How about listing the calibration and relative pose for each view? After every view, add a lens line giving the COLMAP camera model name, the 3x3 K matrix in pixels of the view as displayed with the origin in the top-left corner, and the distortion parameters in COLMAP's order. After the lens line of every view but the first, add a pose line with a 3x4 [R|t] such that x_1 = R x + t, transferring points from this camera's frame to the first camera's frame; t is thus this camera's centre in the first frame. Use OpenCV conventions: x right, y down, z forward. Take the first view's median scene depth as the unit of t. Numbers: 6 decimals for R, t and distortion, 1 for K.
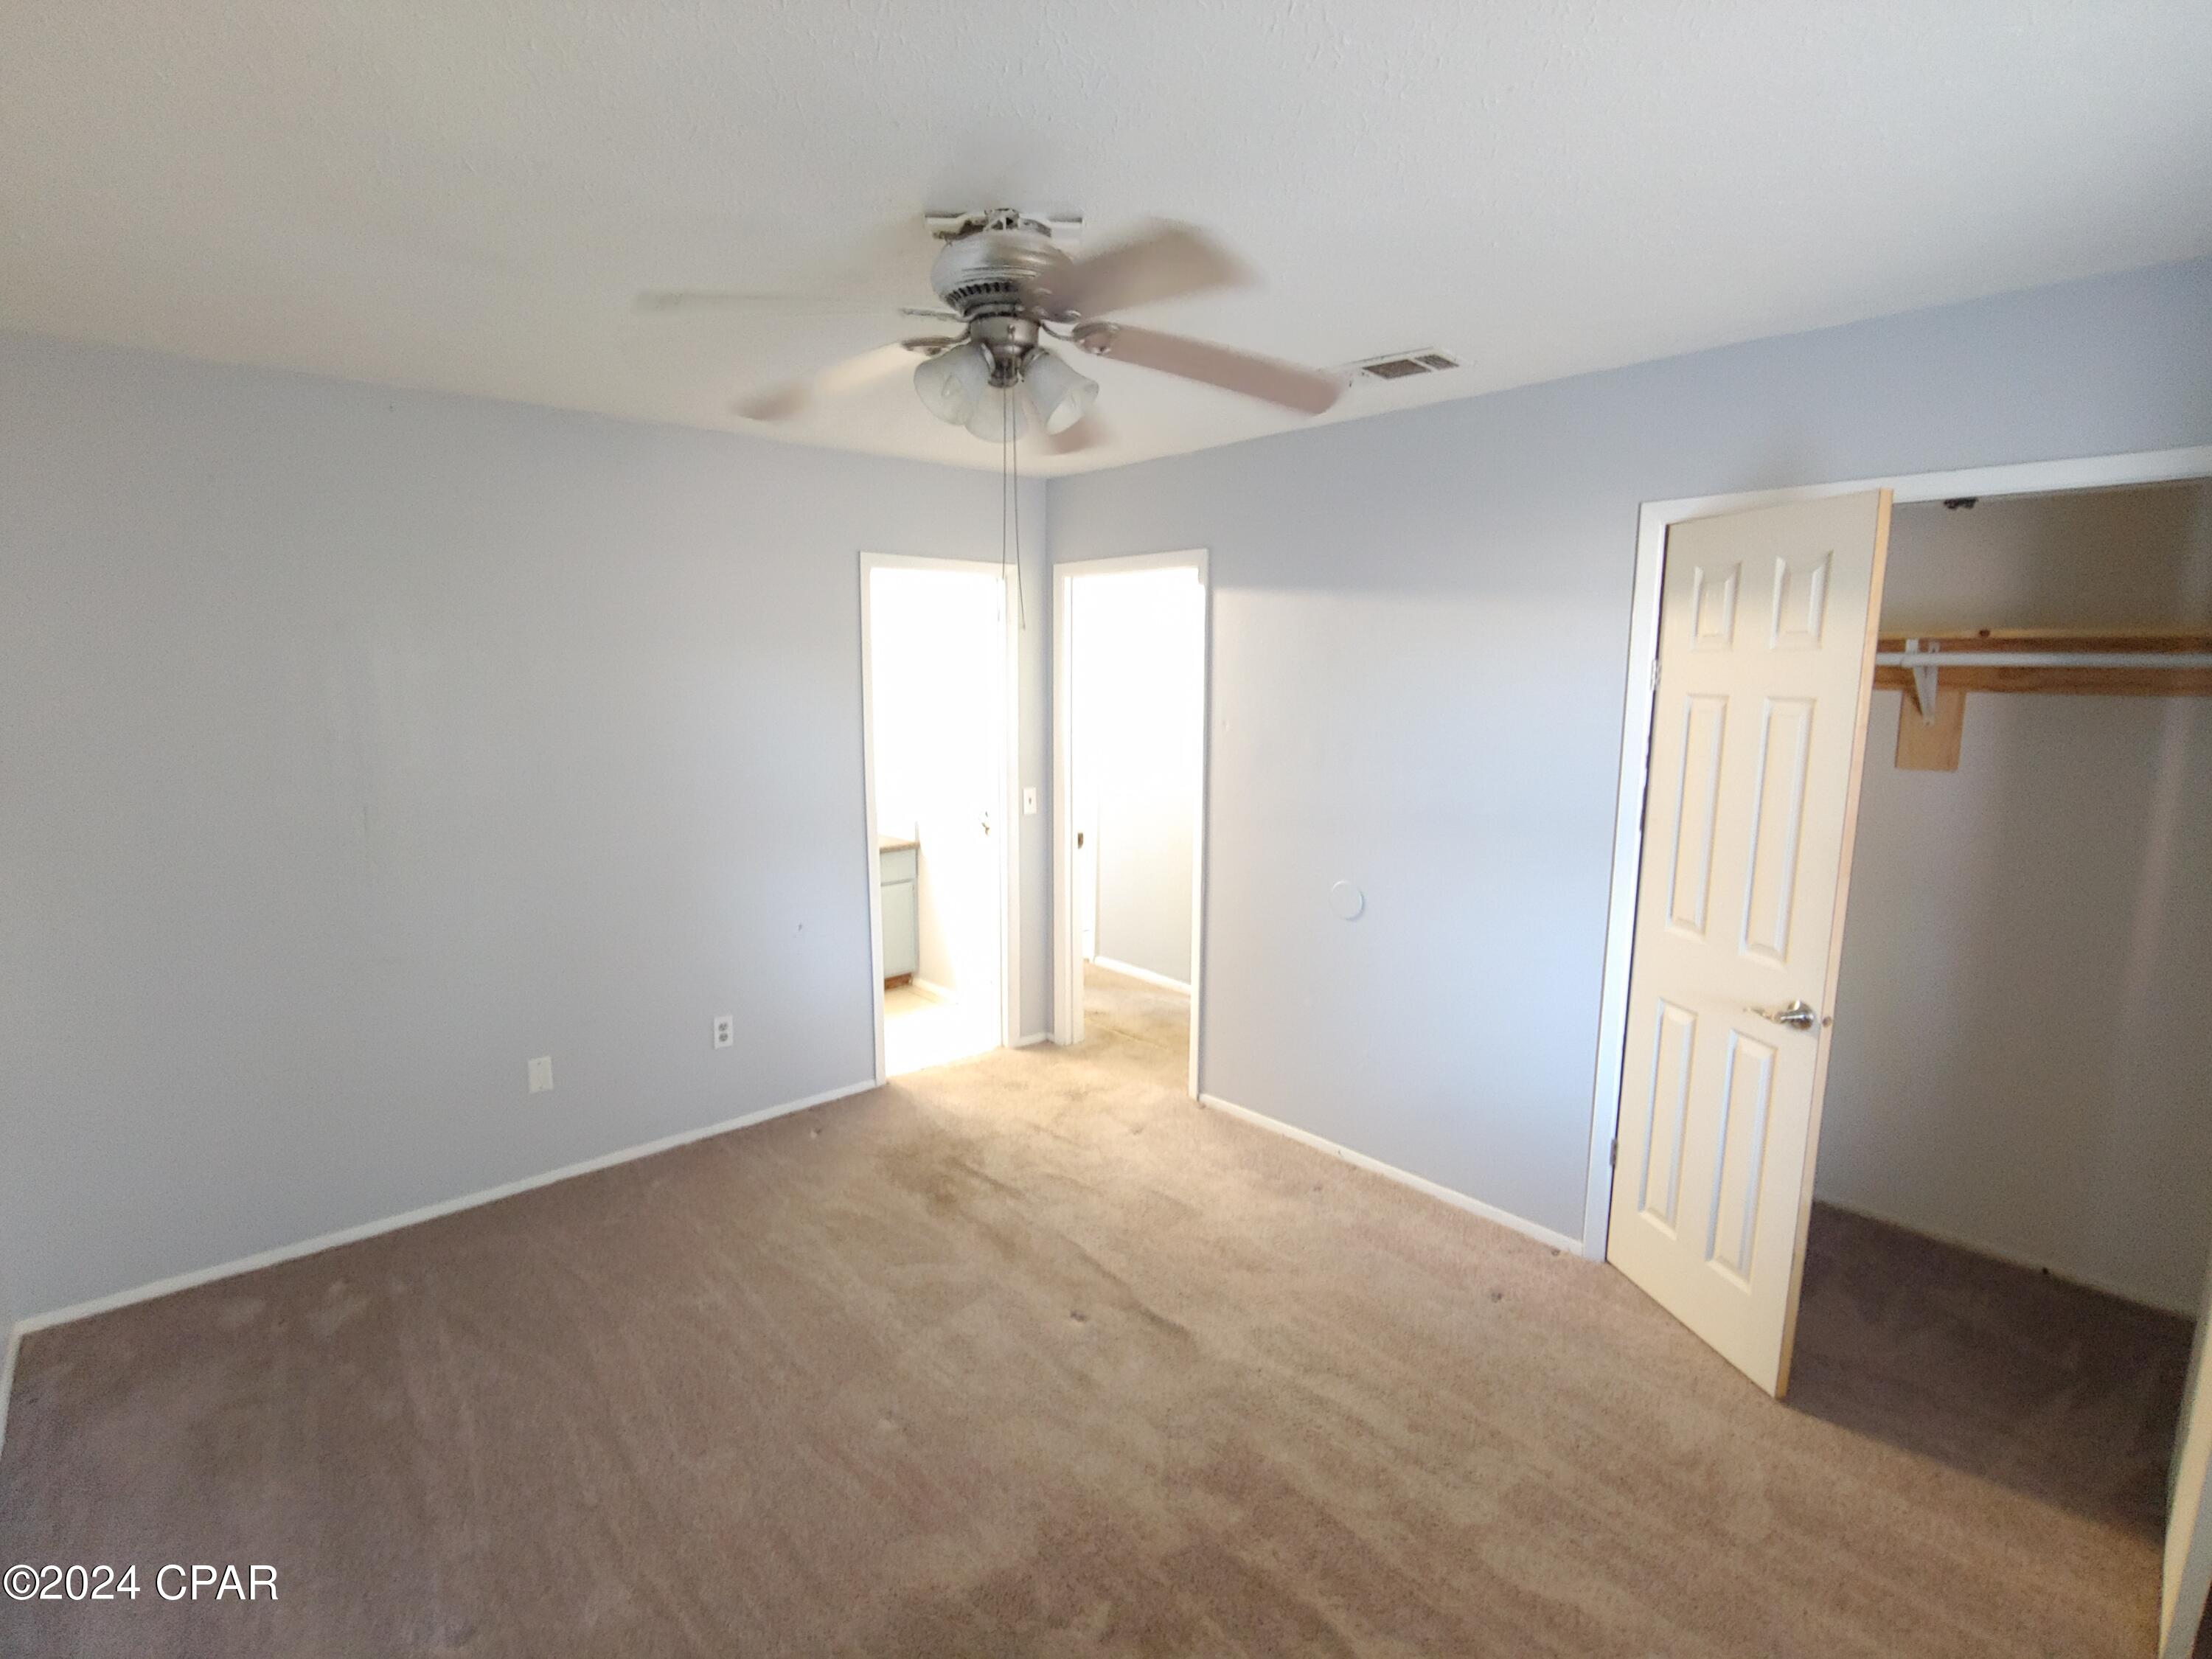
lens RADIAL K [[1058.1, 0, 1105.5], [0, 1058.1, 812.4], [0, 0, 1]] dist [-0.005654, -0.011242]
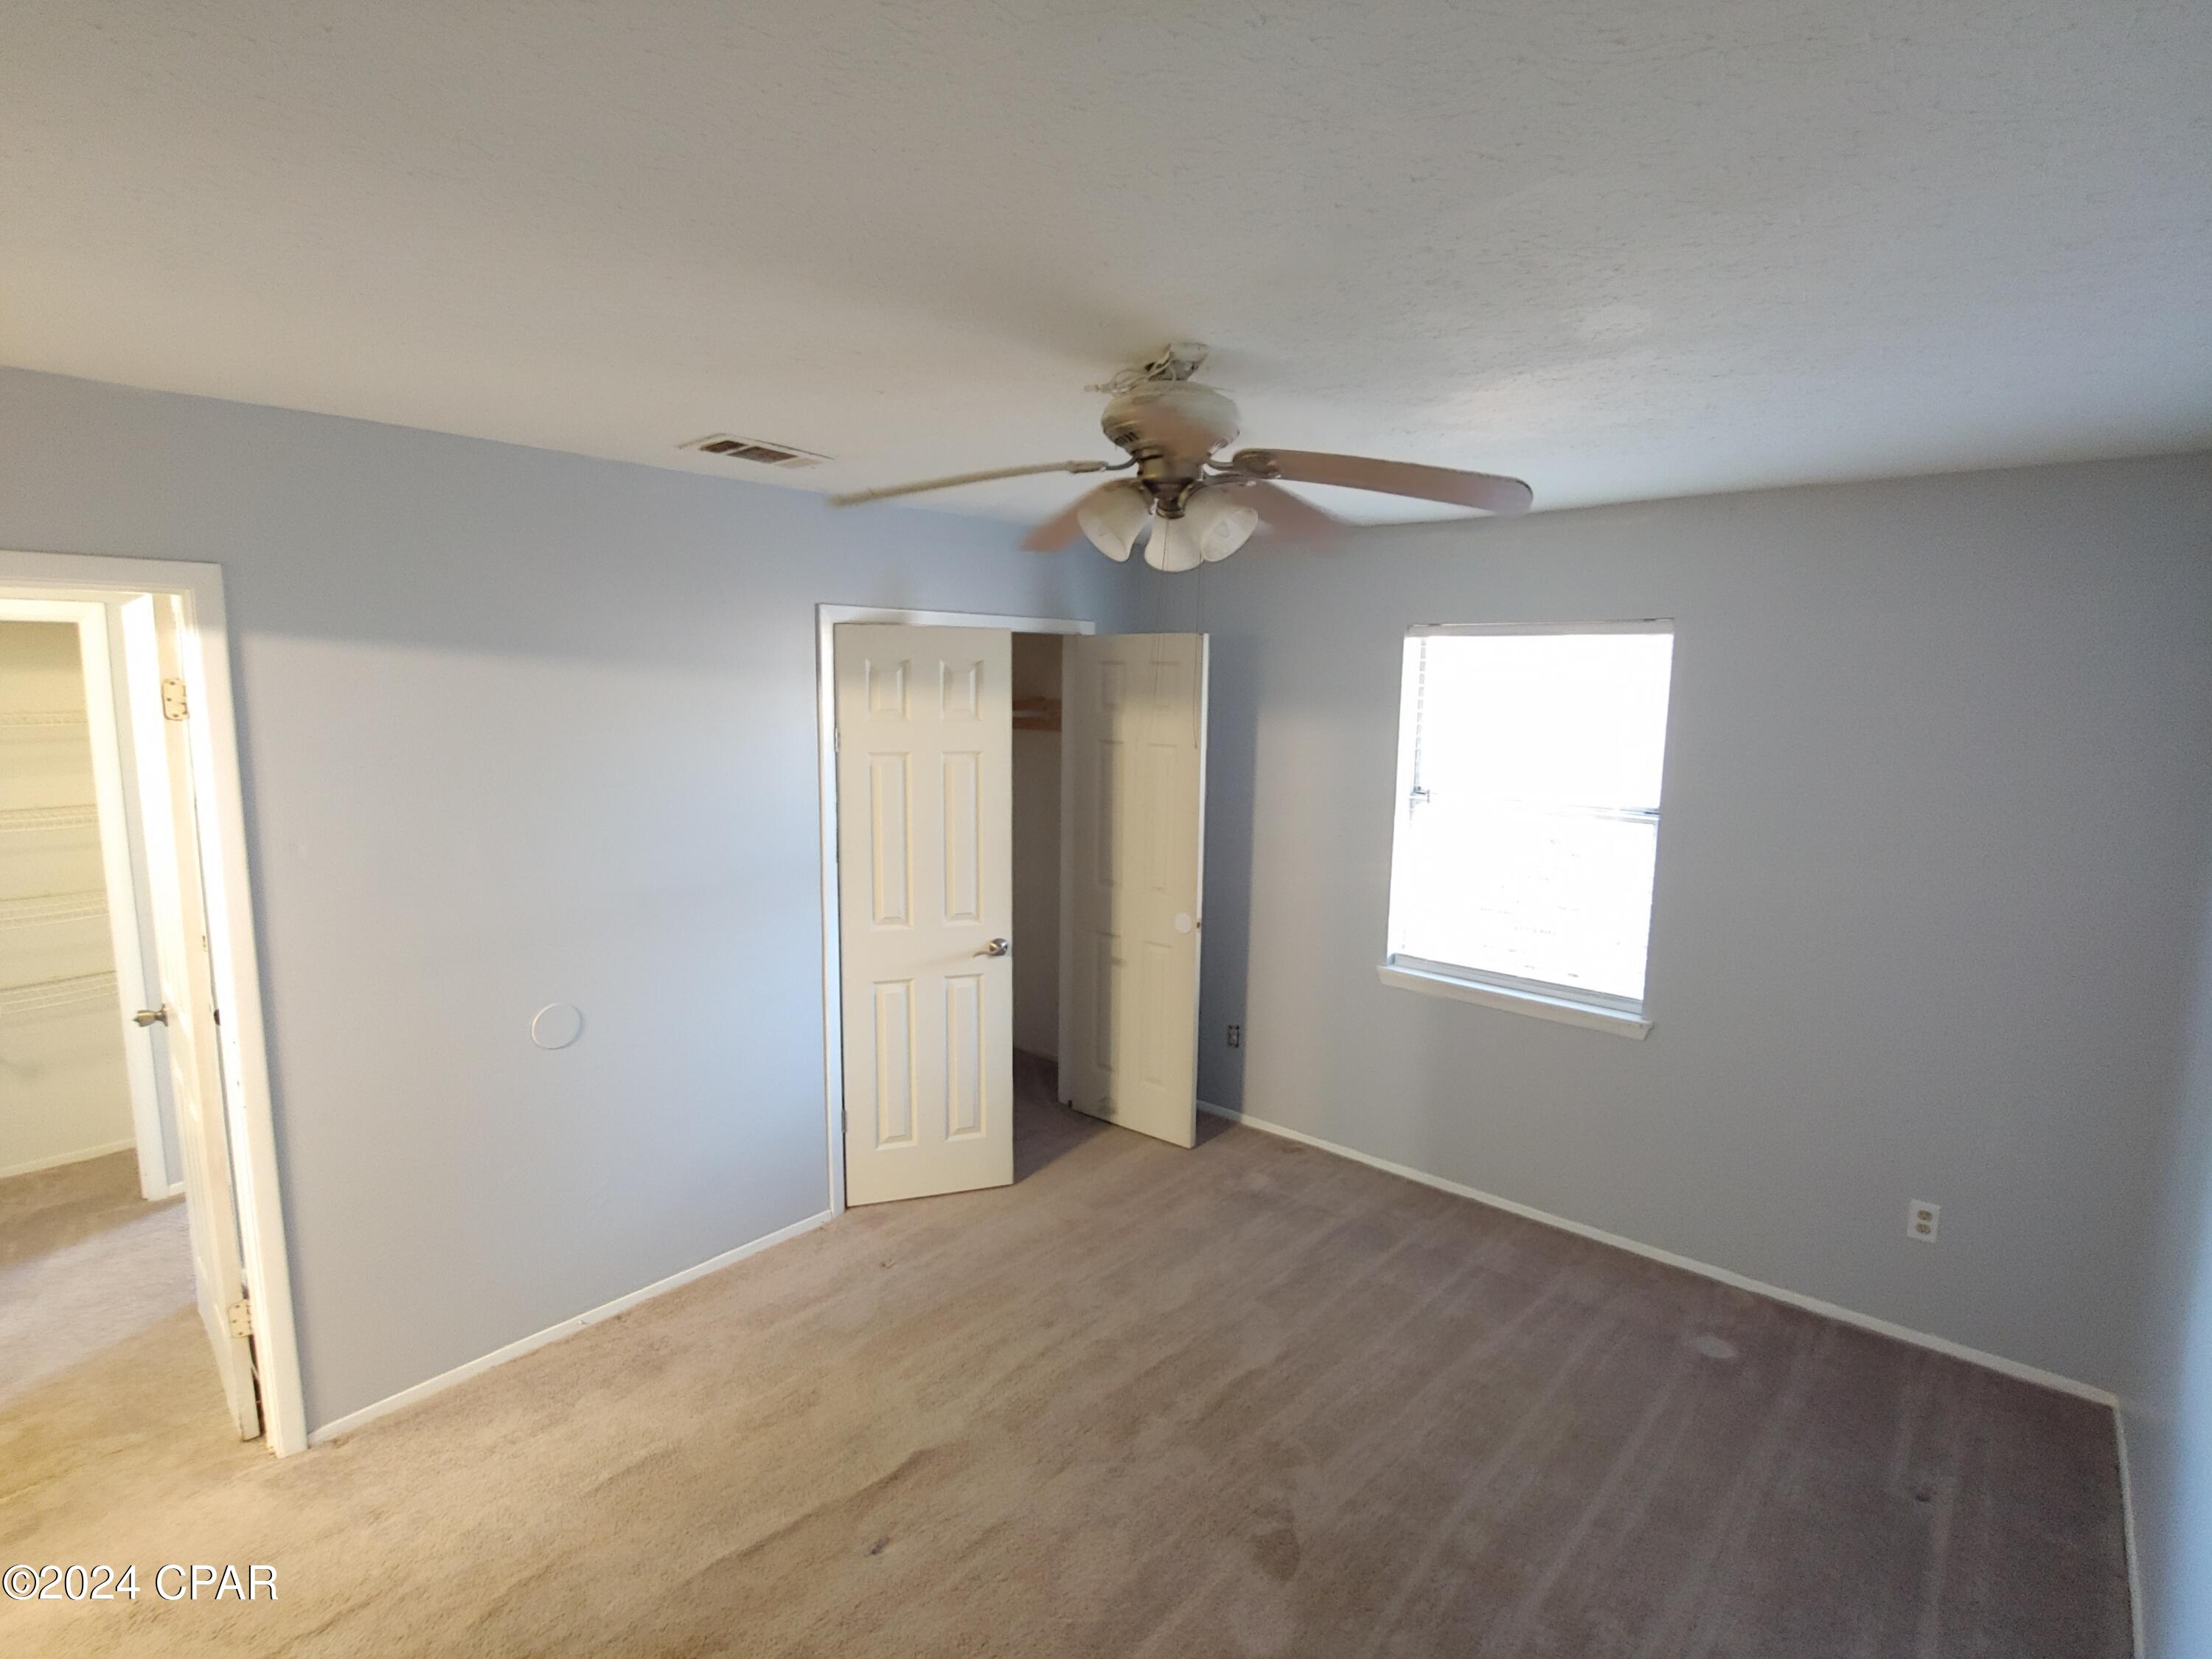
lens RADIAL K [[1058.1, 0, 1105.5], [0, 1058.1, 812.4], [0, 0, 1]] dist [-0.005654, -0.011242]
pose [[-0.109538, -0.139956, 0.984080, -0.797402], [0.121546, 0.980722, 0.153008, -0.205055], [-0.986523, 0.136371, -0.090415, 0.829556]]
